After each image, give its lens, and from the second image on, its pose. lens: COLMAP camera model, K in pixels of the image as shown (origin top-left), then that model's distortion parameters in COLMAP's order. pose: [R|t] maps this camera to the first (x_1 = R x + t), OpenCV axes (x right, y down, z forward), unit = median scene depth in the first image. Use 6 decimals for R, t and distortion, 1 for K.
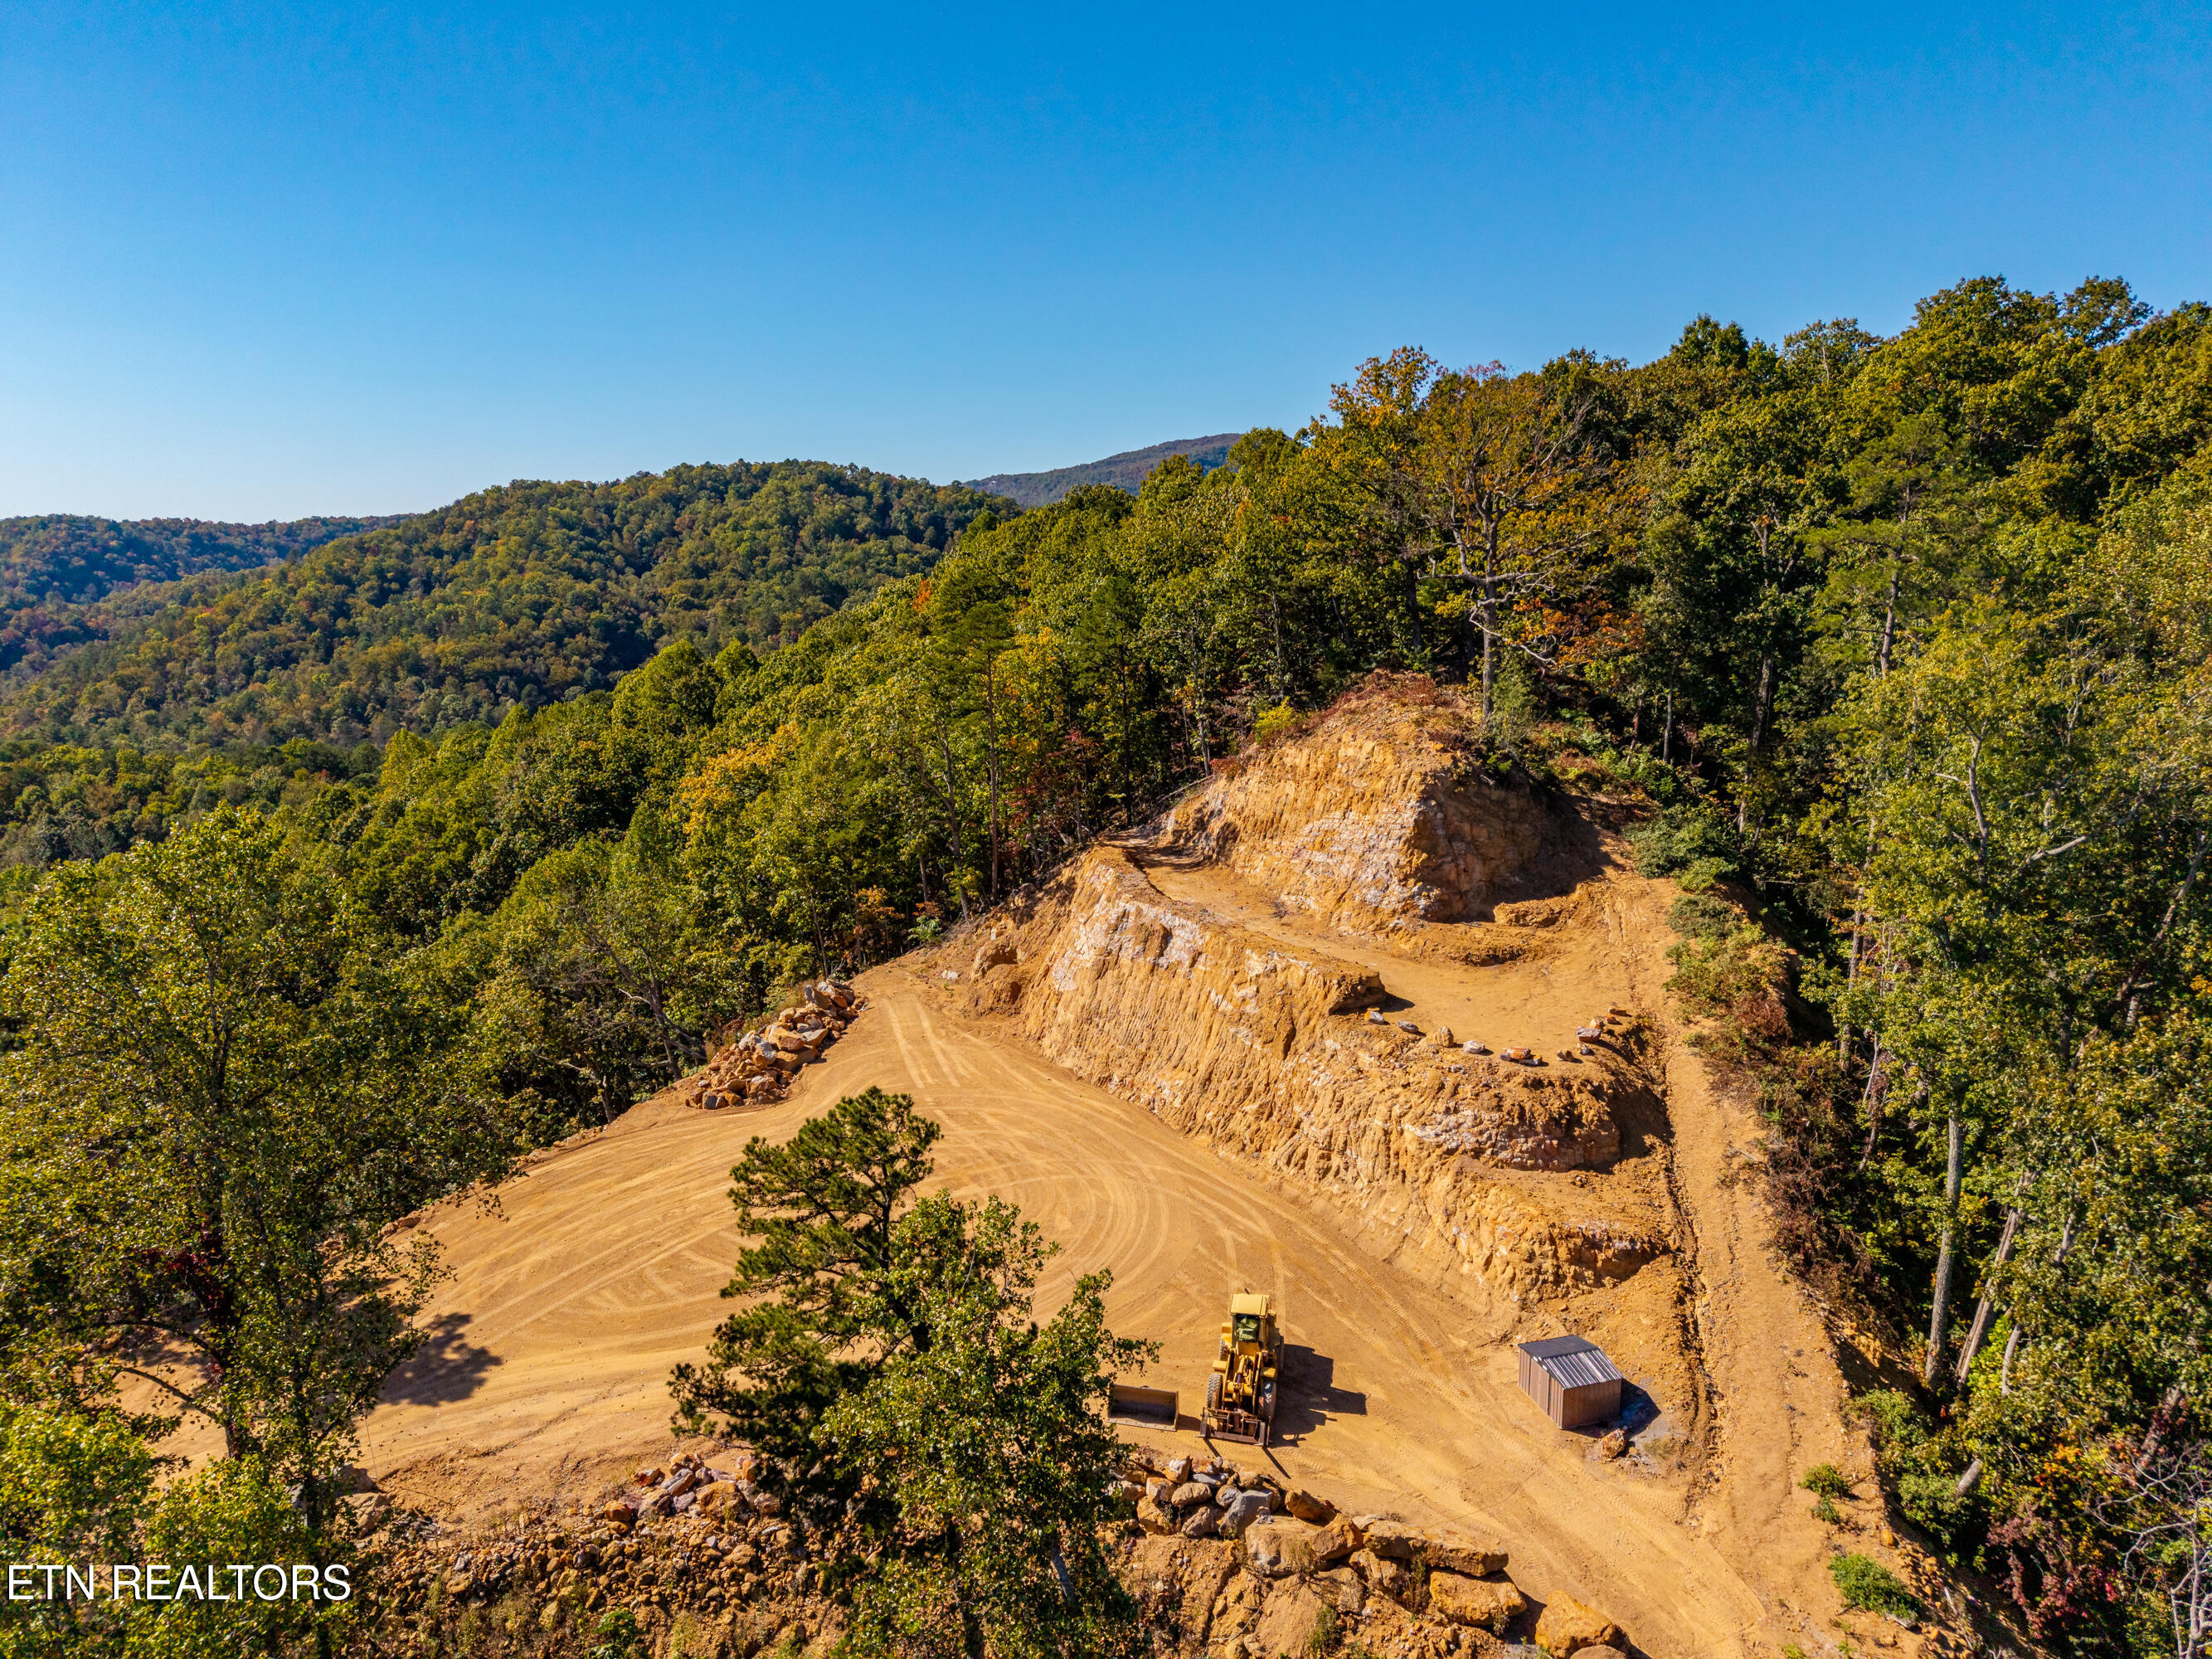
lens RADIAL K [[1465.0, 0, 1110.9], [0, 1465.0, 834.6], [0, 0, 1]] dist [0.063574, -0.055912]
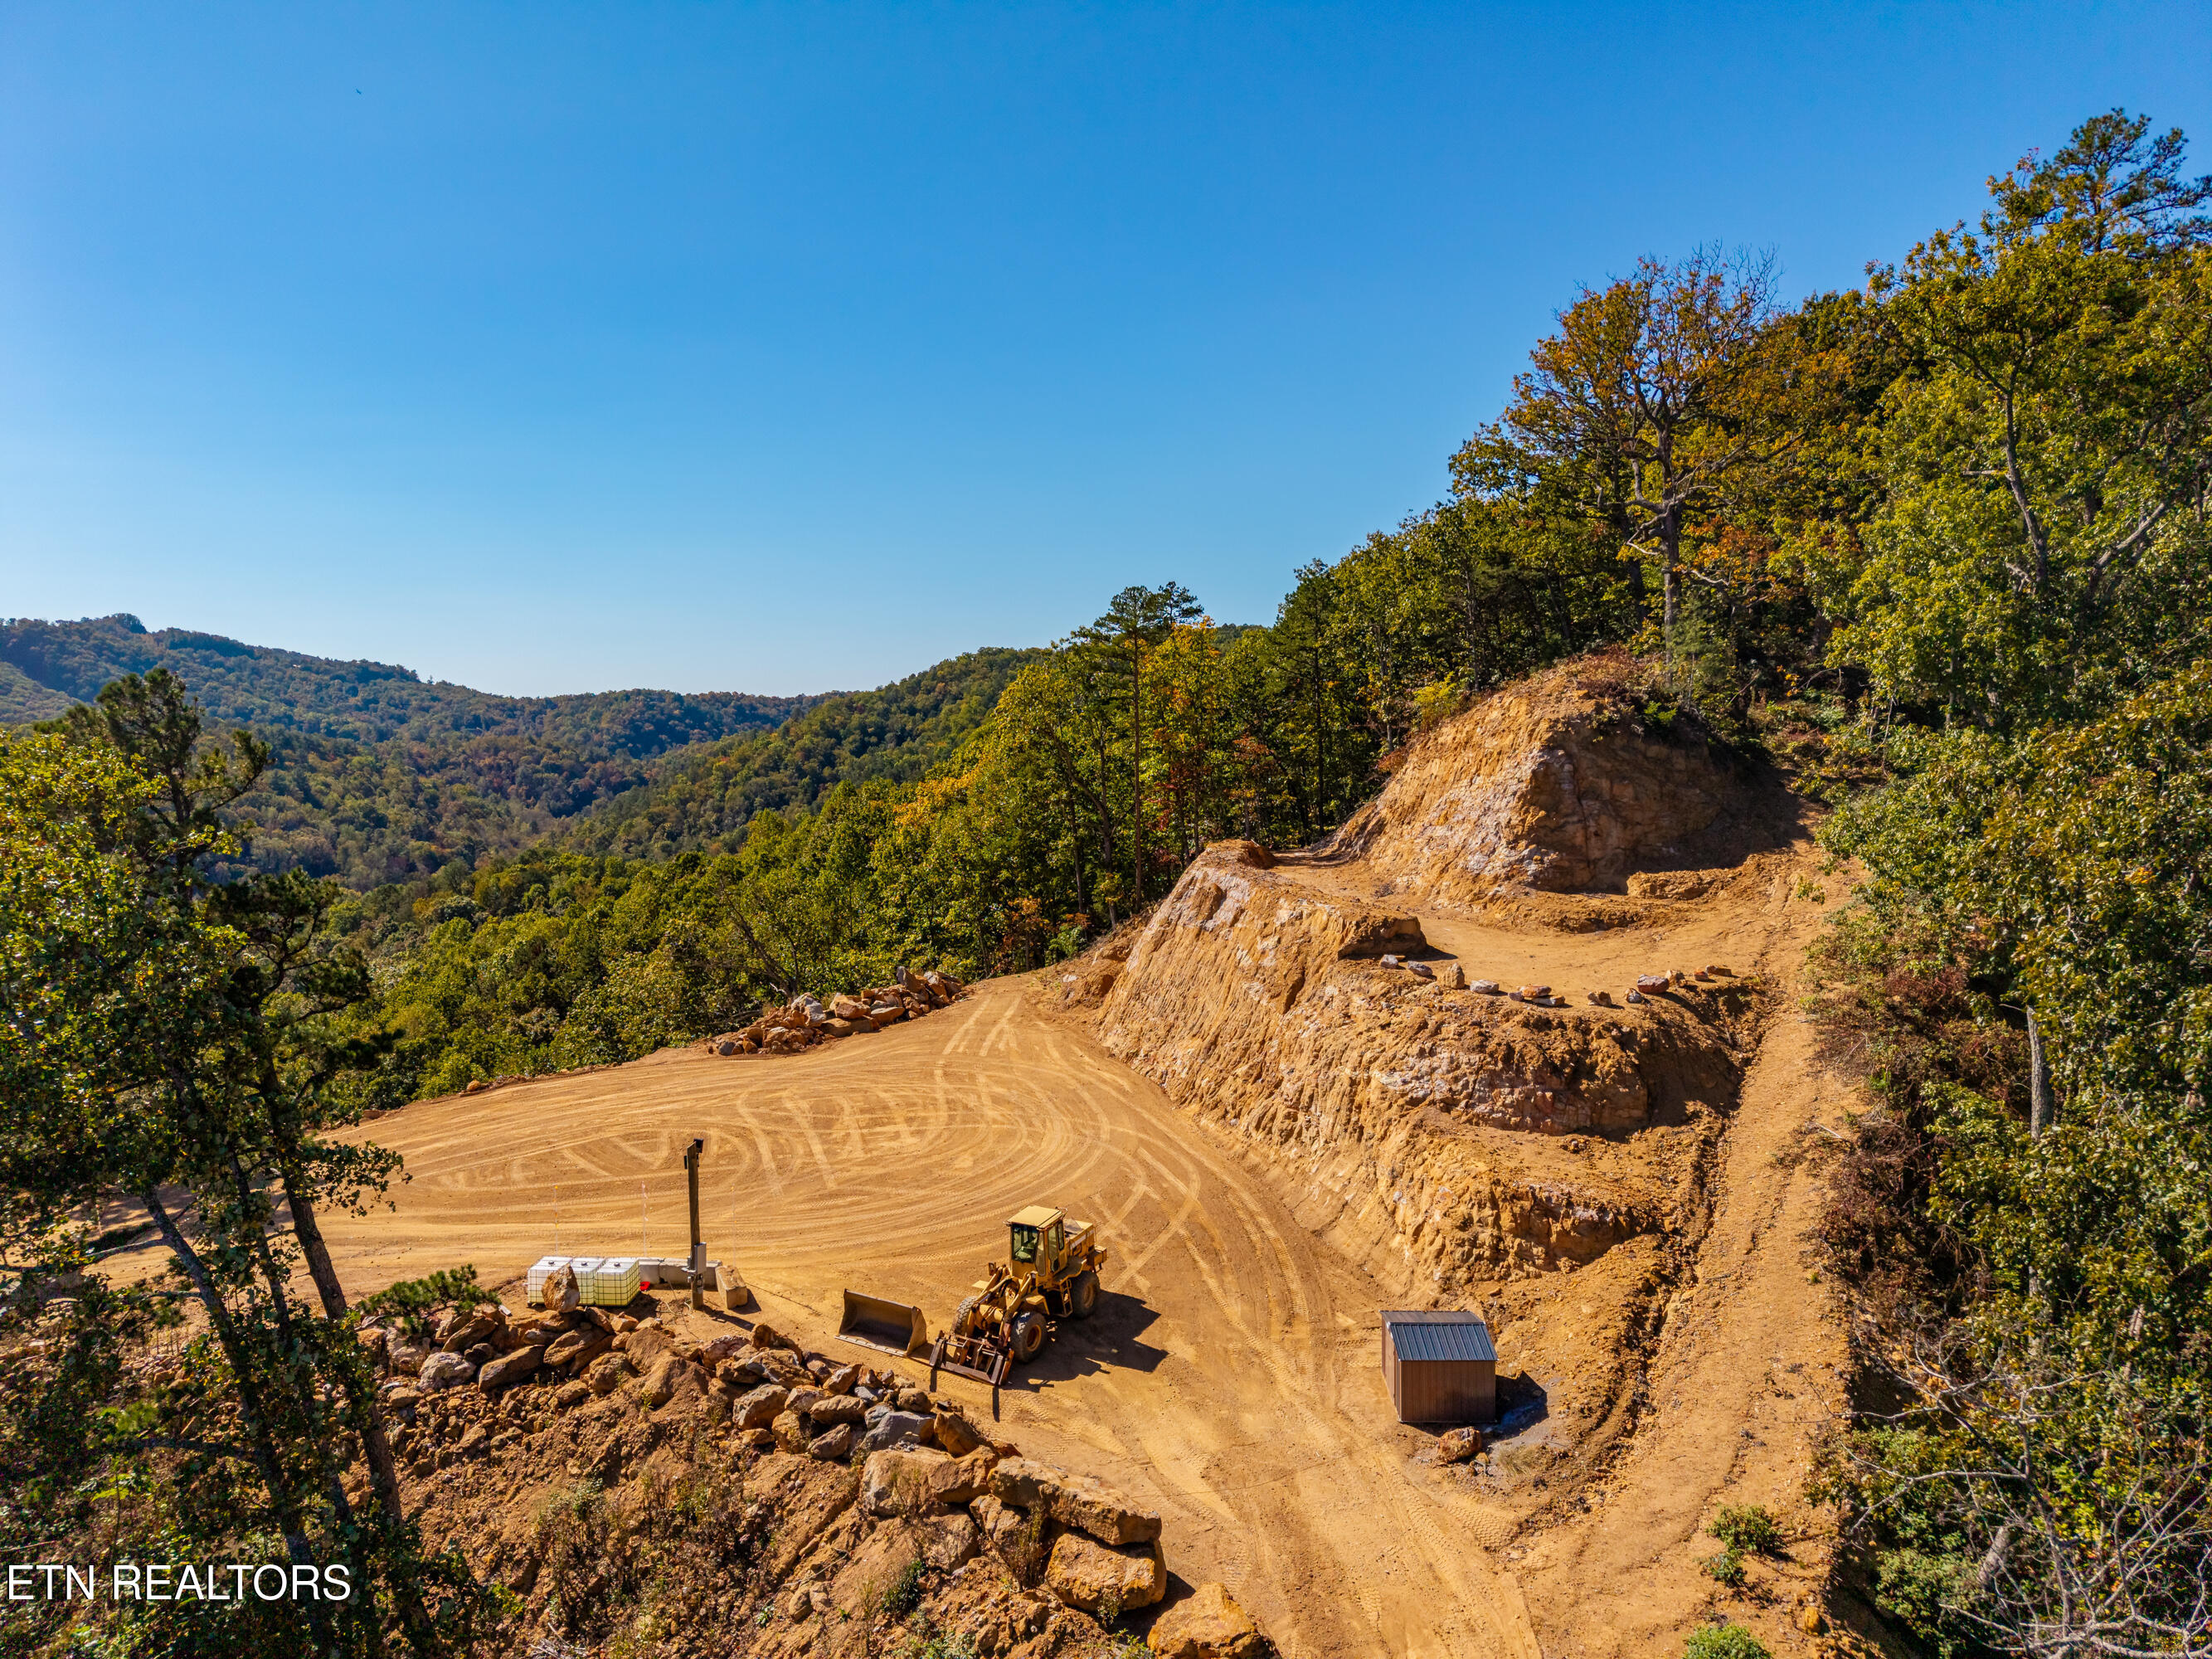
lens RADIAL K [[1465.0, 0, 1106.8], [0, 1465.0, 841.7], [0, 0, 1]] dist [0.063574, -0.055912]
pose [[0.954446, 0.026463, -0.297209, 0.287071], [-0.058596, 0.993288, -0.099730, 0.158561], [0.292575, 0.112602, 0.949590, 0.200957]]
